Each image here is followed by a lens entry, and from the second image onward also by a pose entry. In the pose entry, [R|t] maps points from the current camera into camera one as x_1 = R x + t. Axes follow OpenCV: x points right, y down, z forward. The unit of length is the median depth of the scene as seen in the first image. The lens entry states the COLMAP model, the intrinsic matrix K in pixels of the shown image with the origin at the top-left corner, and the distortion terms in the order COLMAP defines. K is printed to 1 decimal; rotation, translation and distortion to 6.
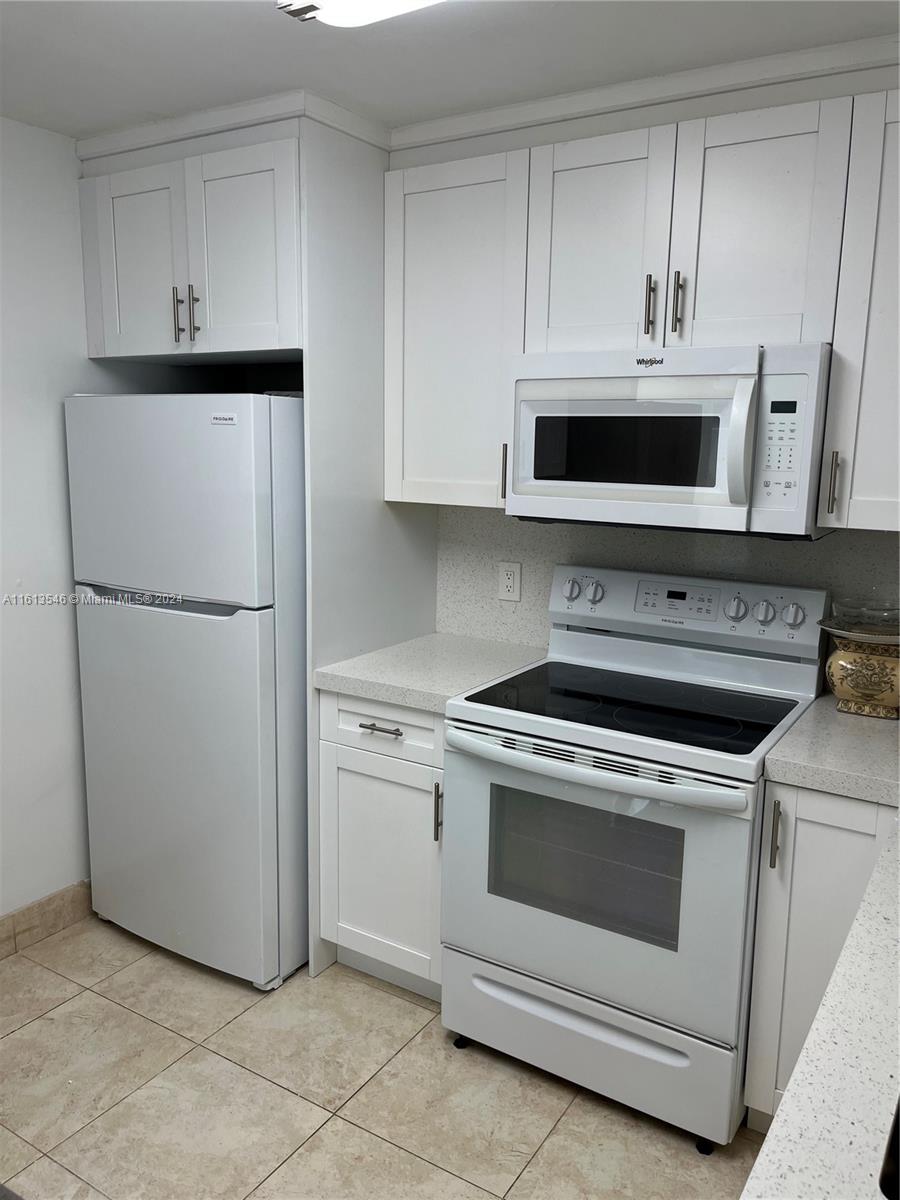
lens RADIAL K [[918.9, 0, 450.0], [0, 918.9, 600.0], [0, 0, 1]] dist [0.065108, -0.066875]
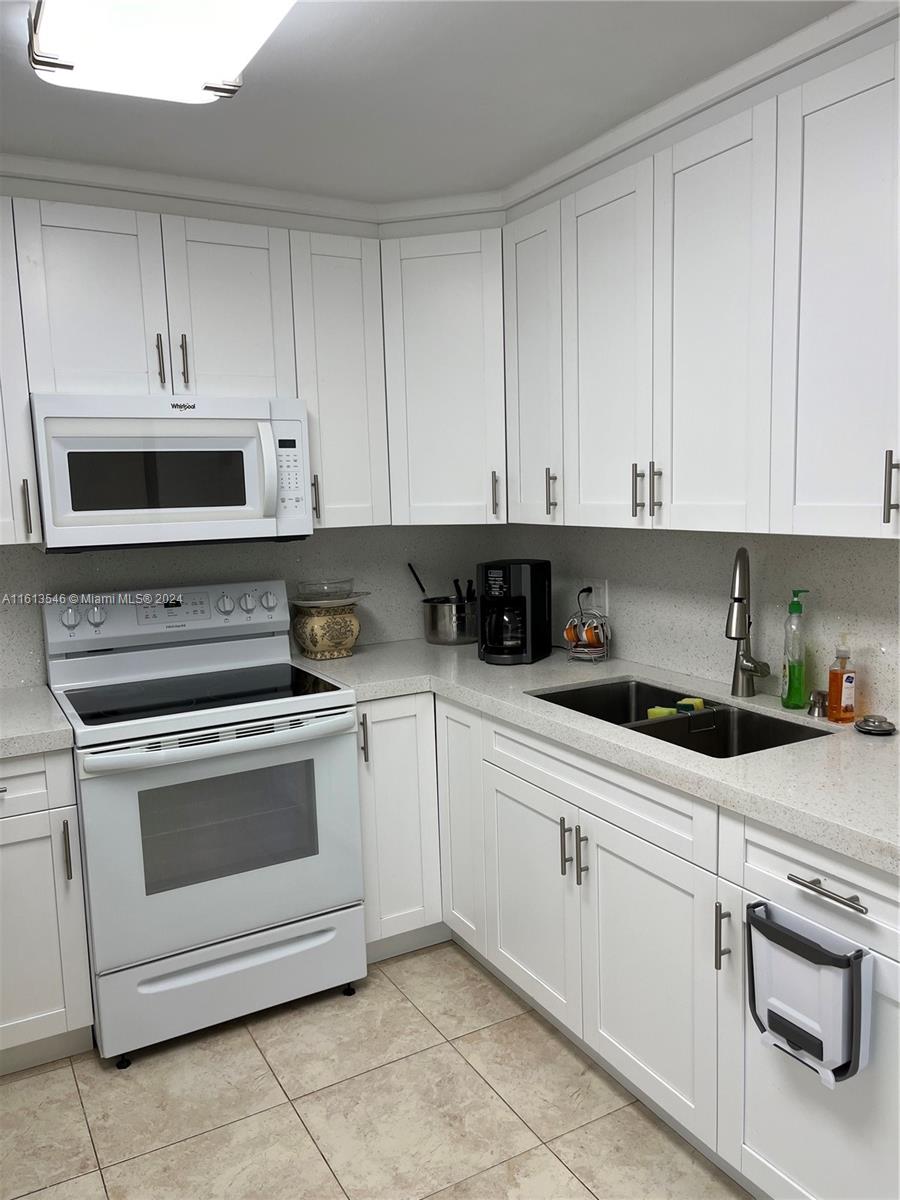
lens RADIAL K [[918.9, 0, 450.0], [0, 918.9, 600.0], [0, 0, 1]] dist [0.065108, -0.066875]
pose [[0.482851, -0.143546, 0.863857, -0.683566], [0.190059, 0.980138, 0.056635, -0.010794], [-0.854829, 0.136838, 0.500543, 0.125489]]
